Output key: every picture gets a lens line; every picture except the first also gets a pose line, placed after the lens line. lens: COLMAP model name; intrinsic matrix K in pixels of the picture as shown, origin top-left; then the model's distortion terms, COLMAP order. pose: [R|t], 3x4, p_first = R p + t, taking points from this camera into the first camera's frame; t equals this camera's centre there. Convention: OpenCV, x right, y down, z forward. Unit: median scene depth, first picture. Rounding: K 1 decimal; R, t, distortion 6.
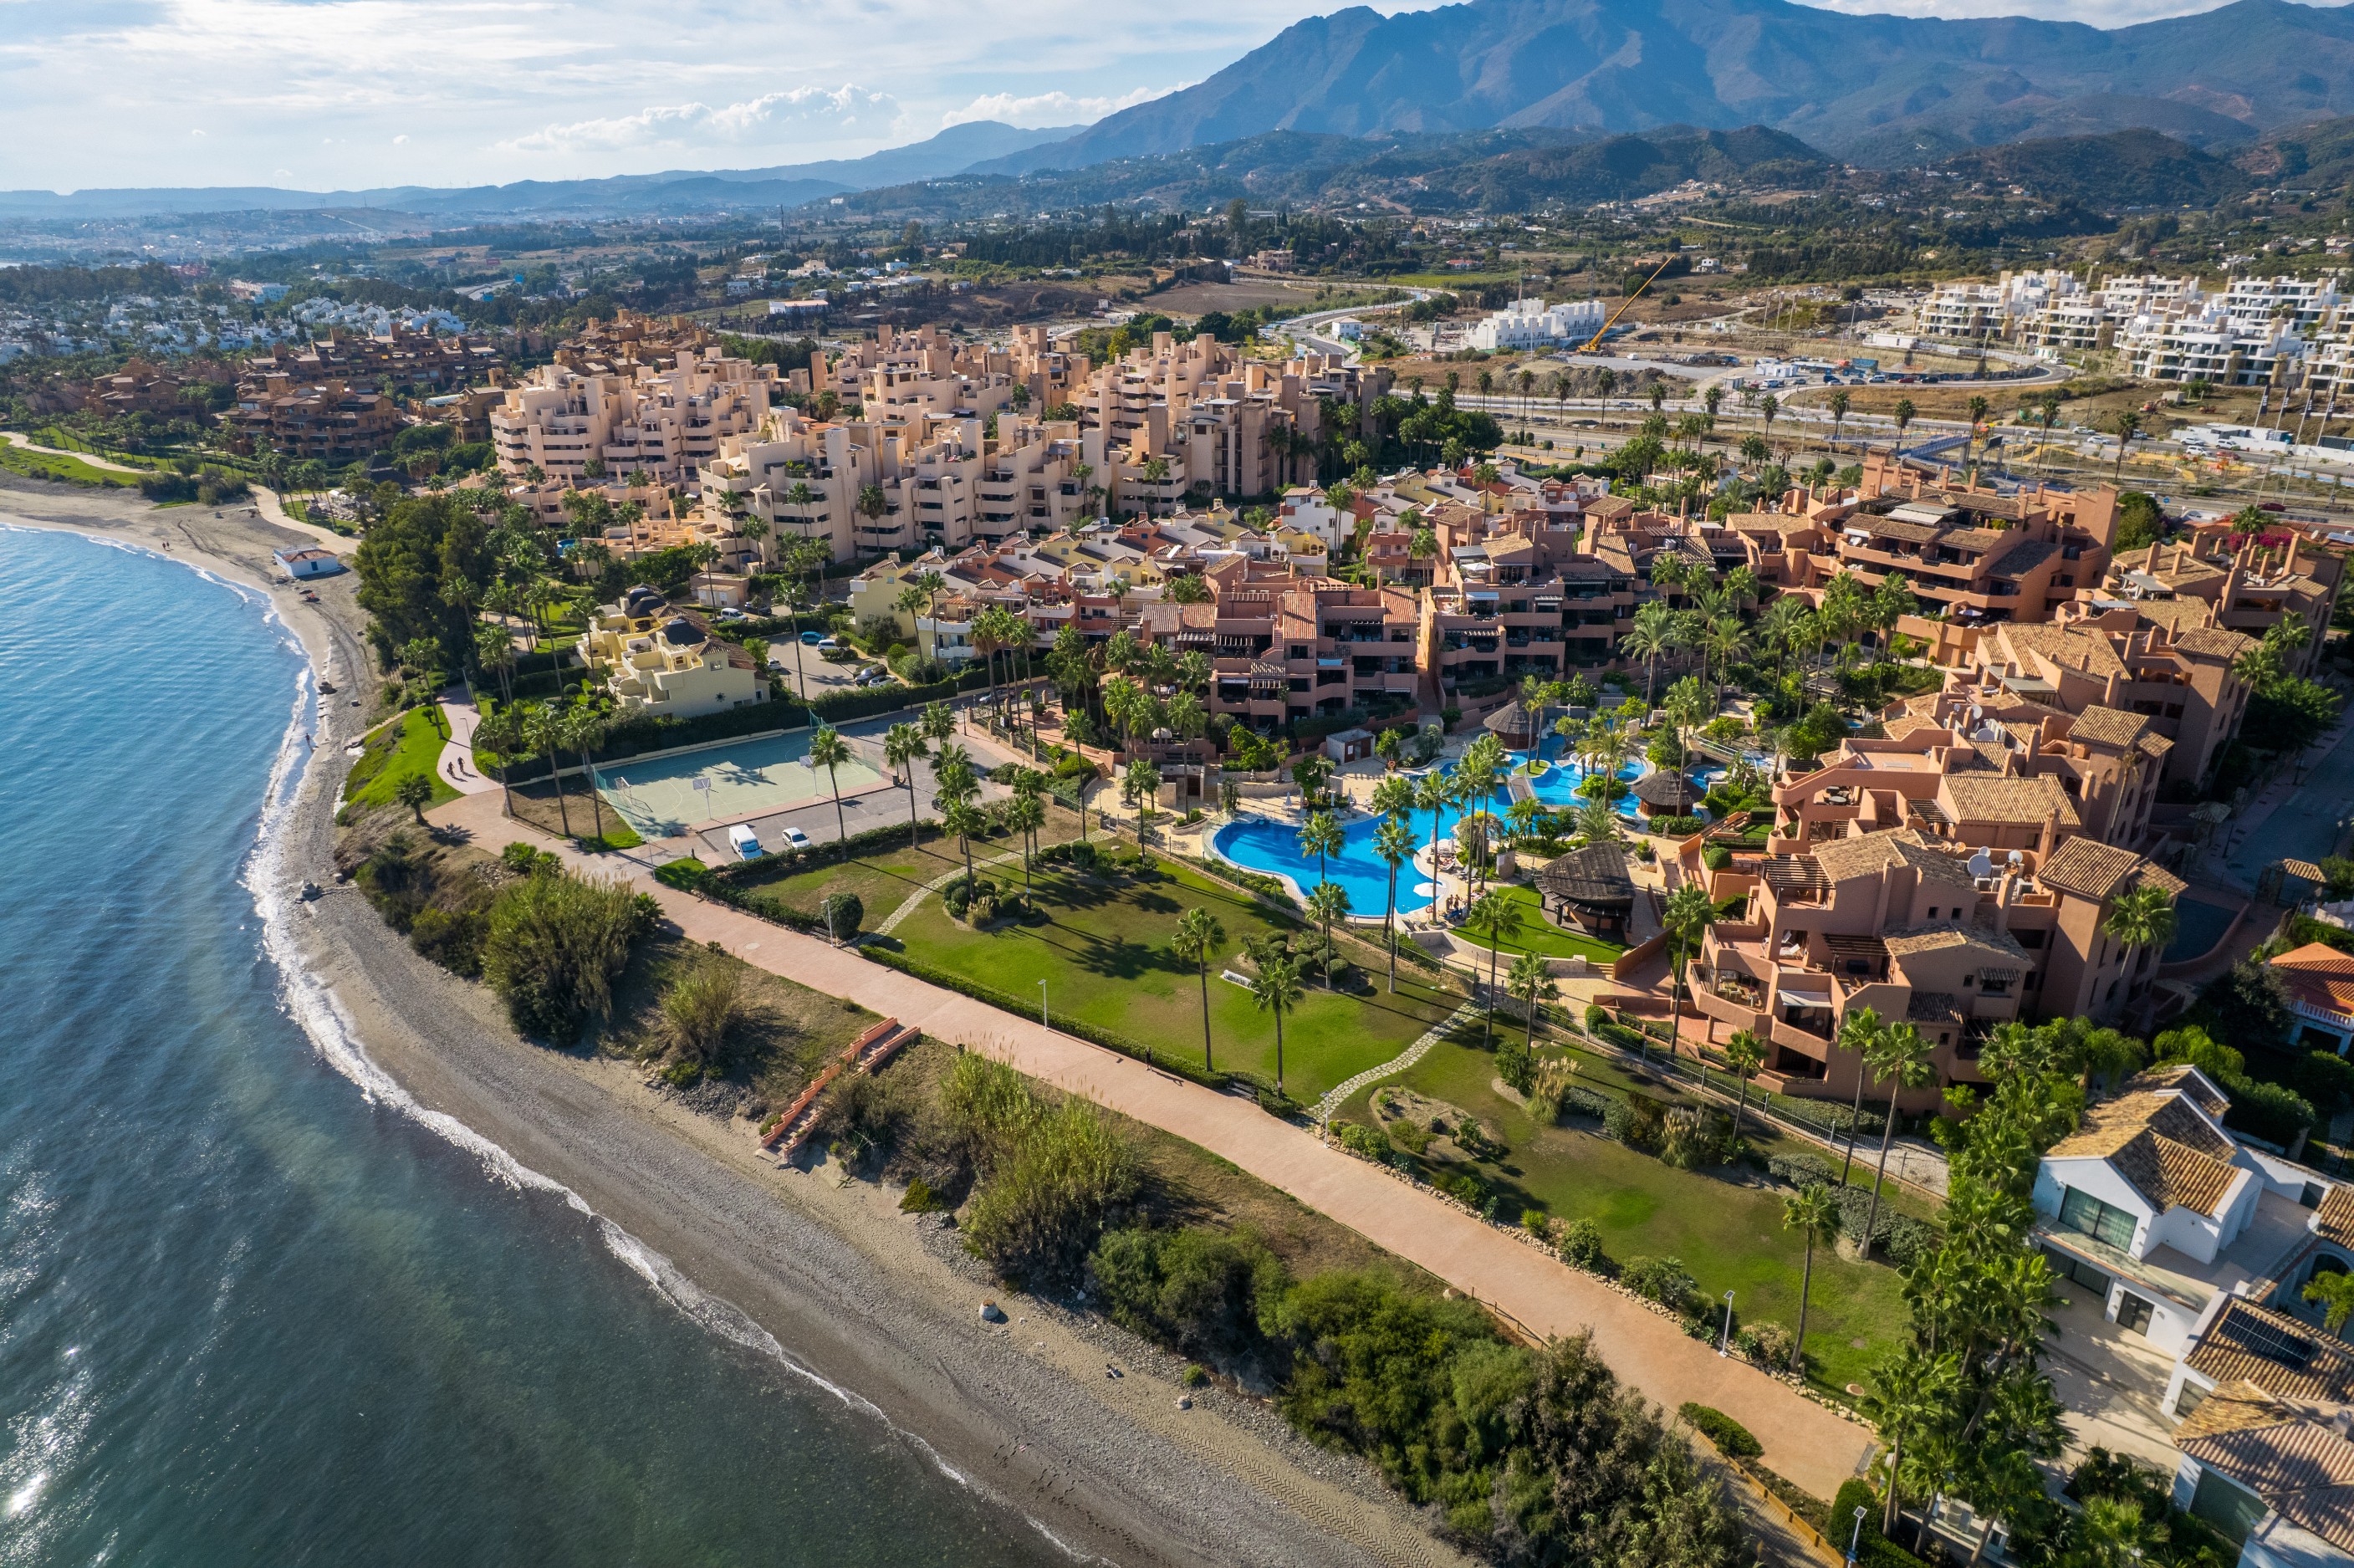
lens RADIAL K [[1503.5, 0, 1179.7], [0, 1503.5, 796.1], [0, 0, 1]] dist [-0.088136, 0.082661]
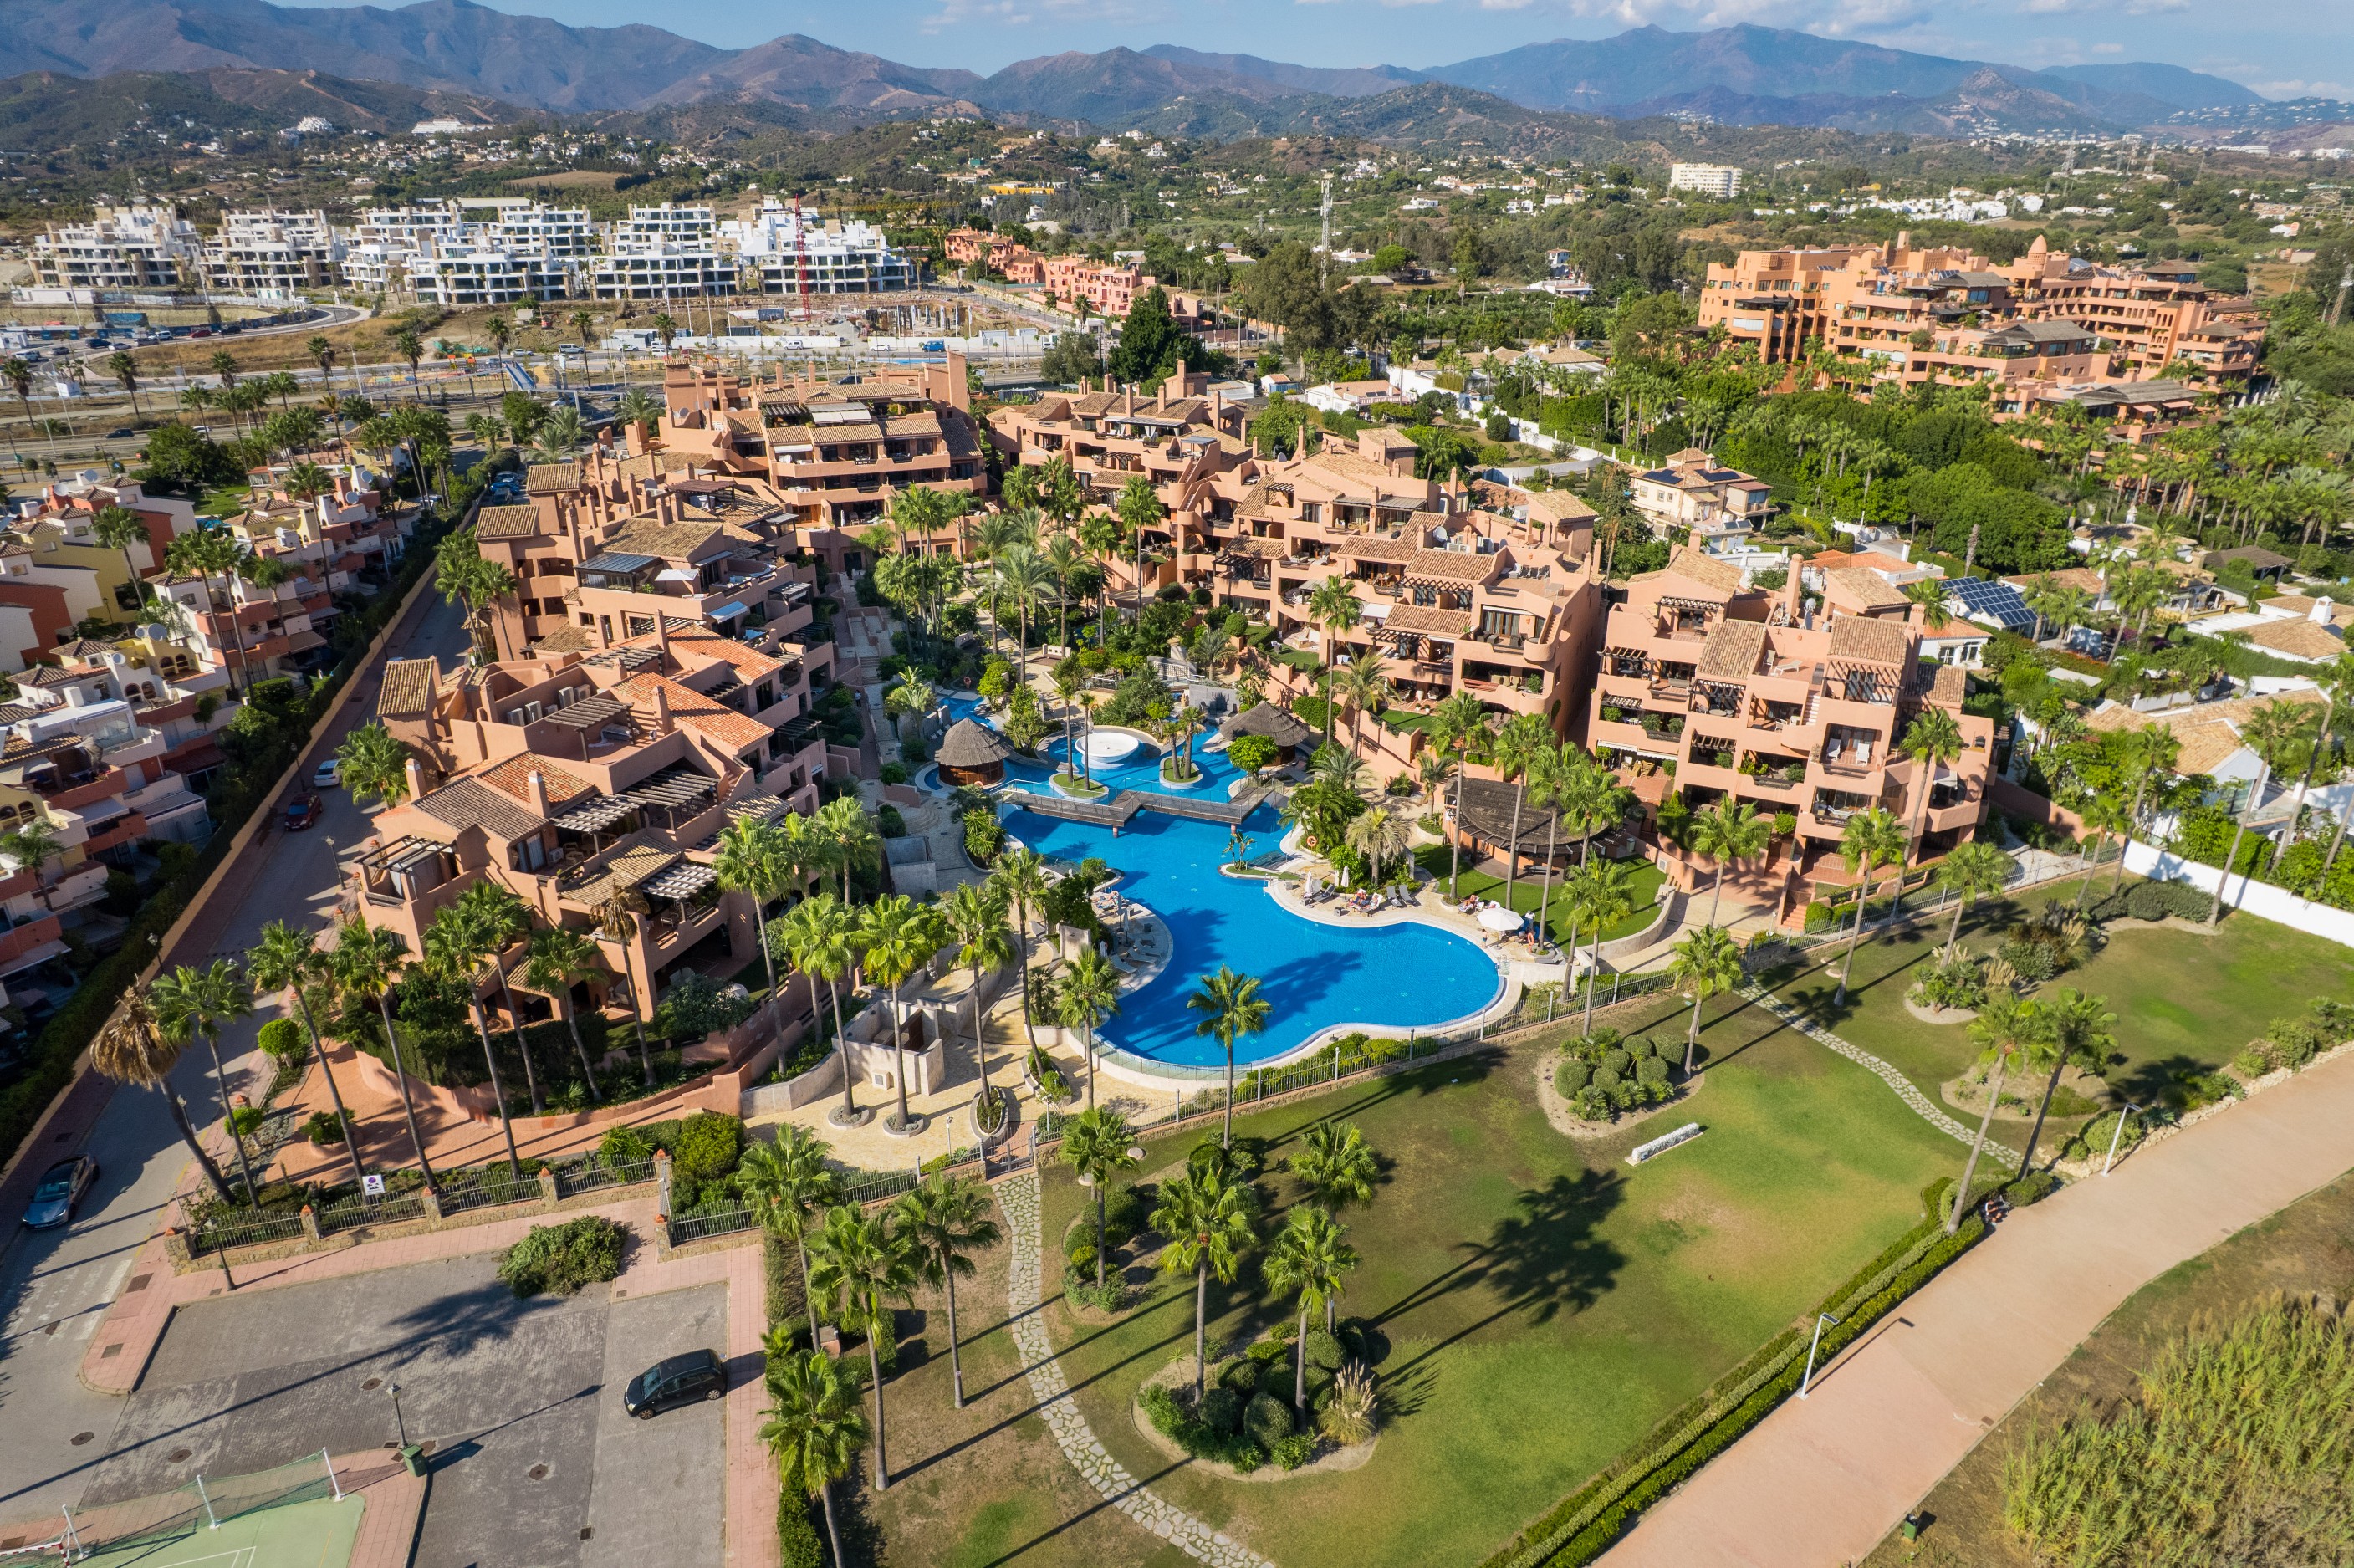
lens RADIAL K [[1503.5, 0, 1179.7], [0, 1503.5, 796.1], [0, 0, 1]] dist [-0.088136, 0.082661]
pose [[0.299042, -0.363144, 0.882440, -0.363565], [0.347931, 0.902589, 0.253529, -0.168014], [-0.888548, 0.231213, 0.396262, 0.626799]]
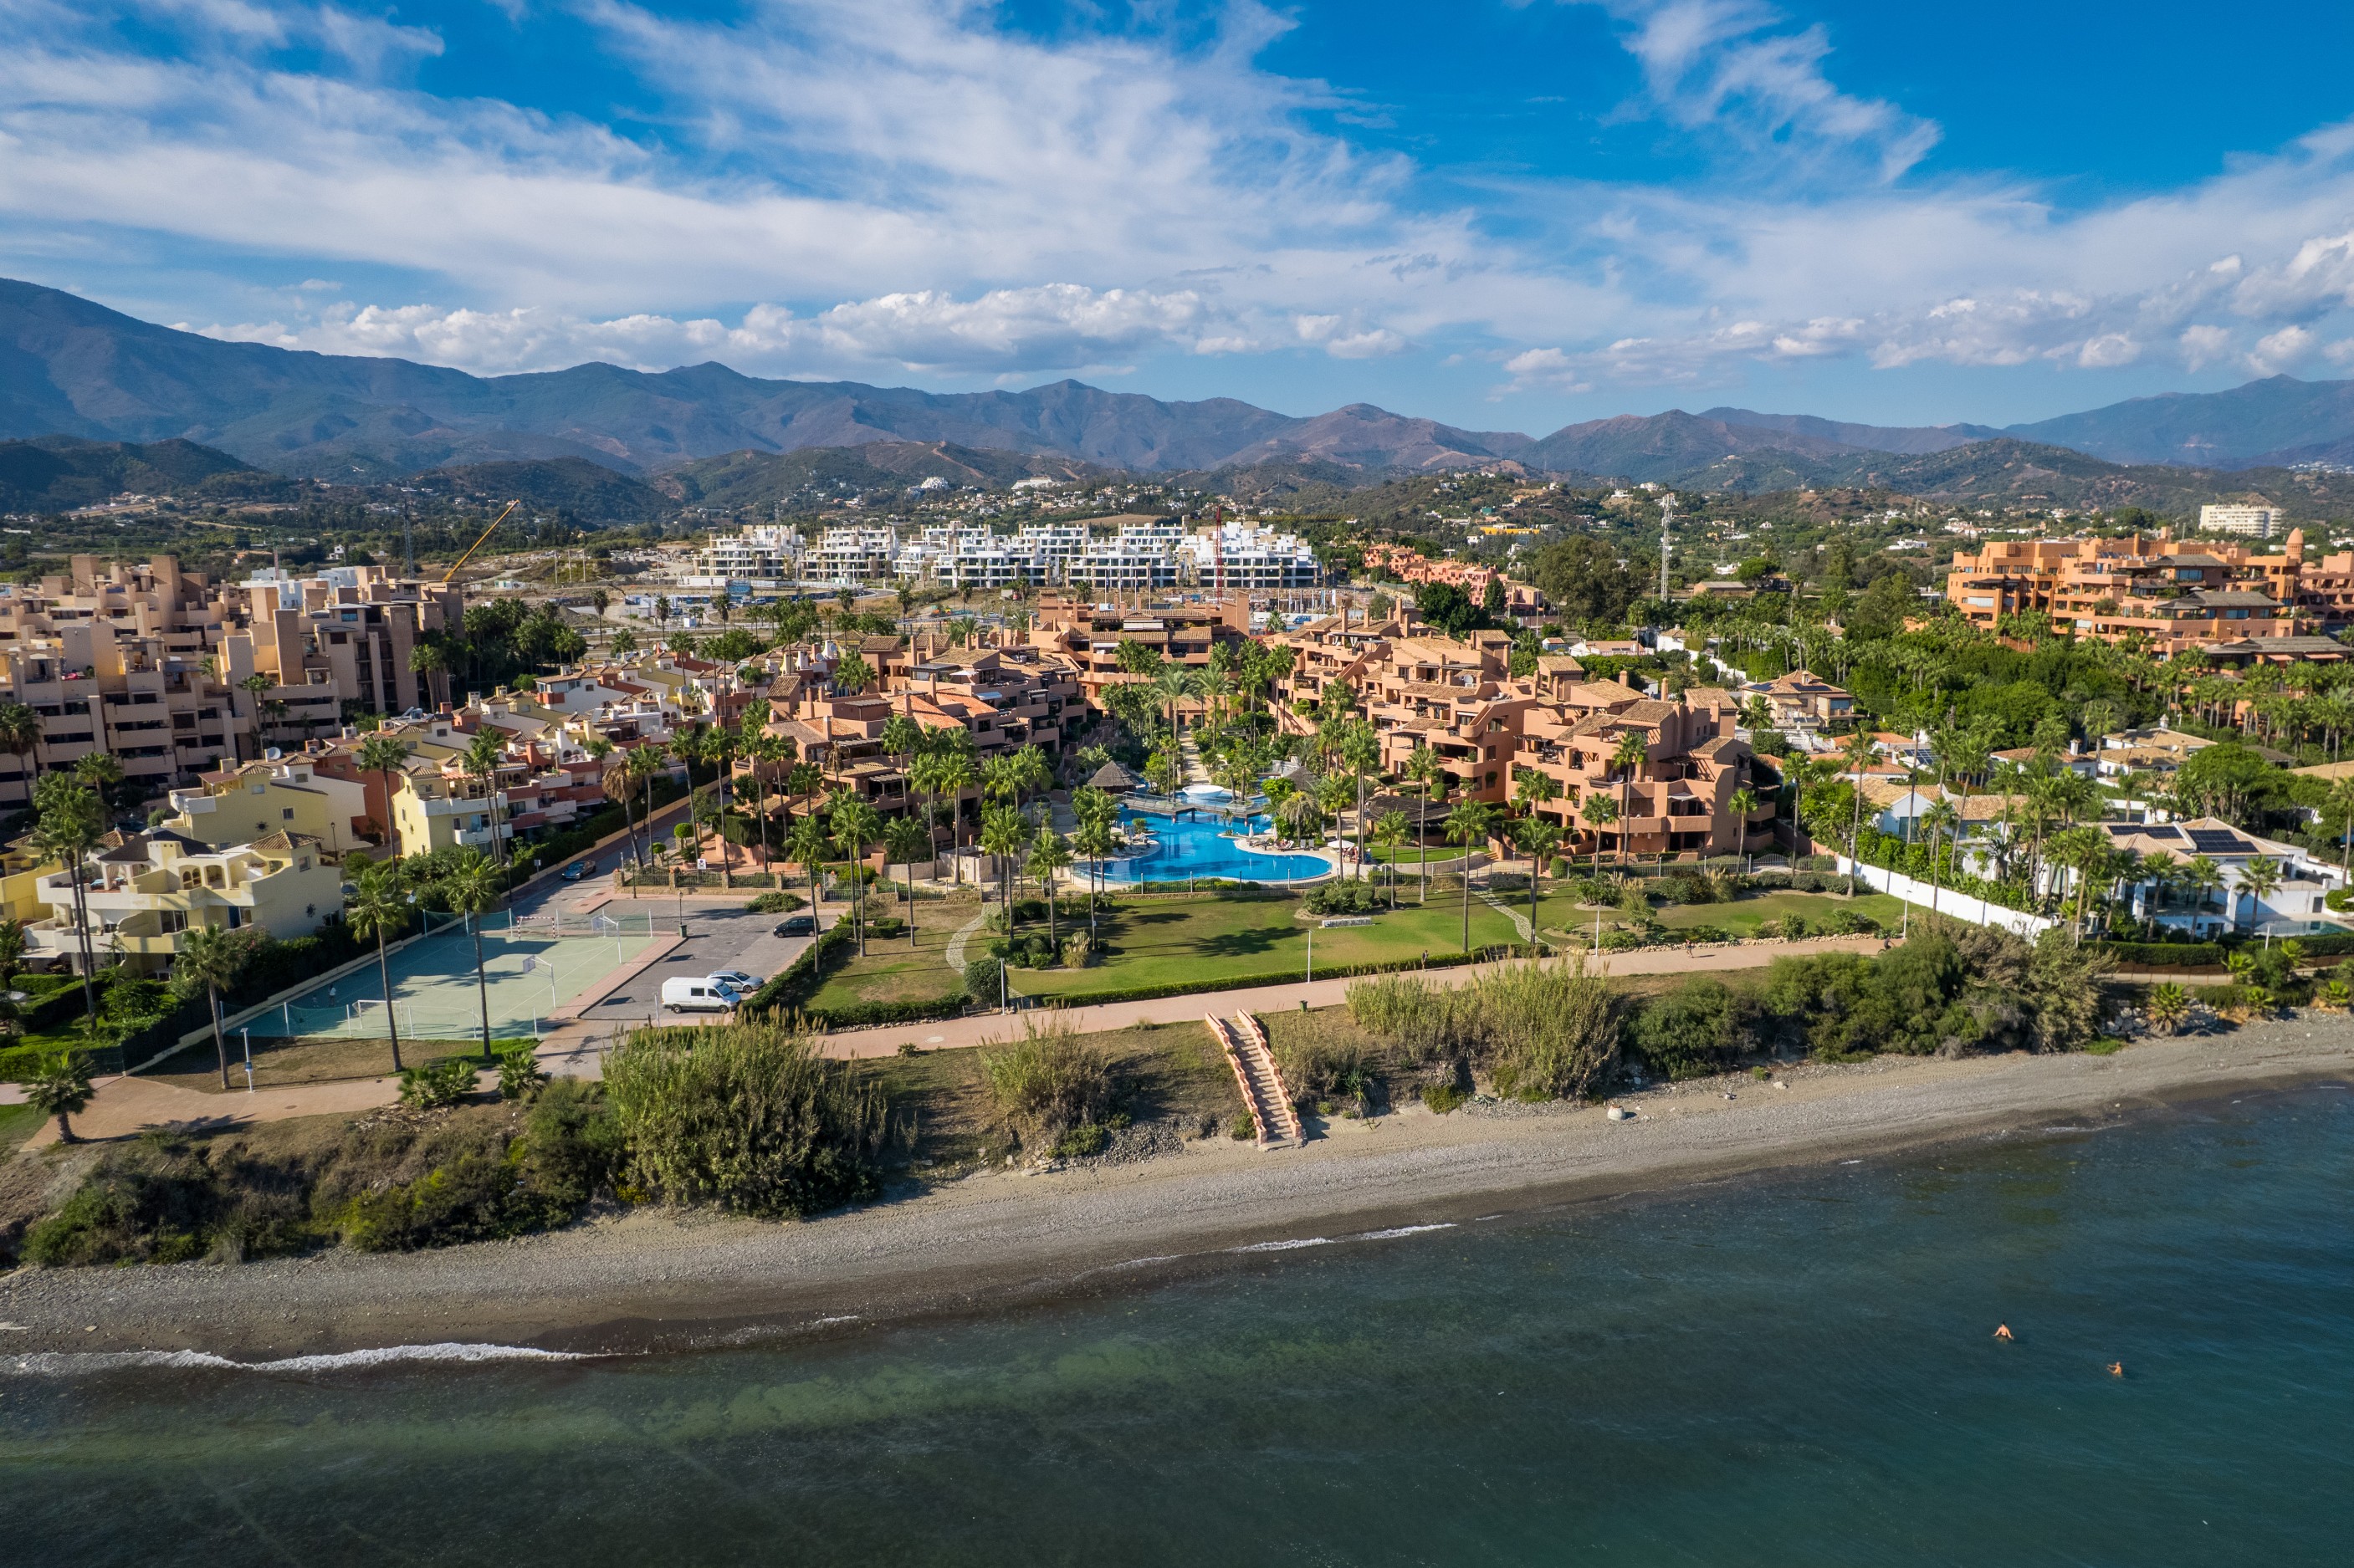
lens RADIAL K [[1553.3, 0, 1243.8], [0, 1553.3, 786.8], [0, 0, 1]] dist [-0.067457, 0.053481]
pose [[0.569457, -0.129521, 0.811753, -0.641850], [0.300241, 0.952054, -0.058717, 0.051282], [-0.765228, 0.277158, 0.581042, 0.251568]]
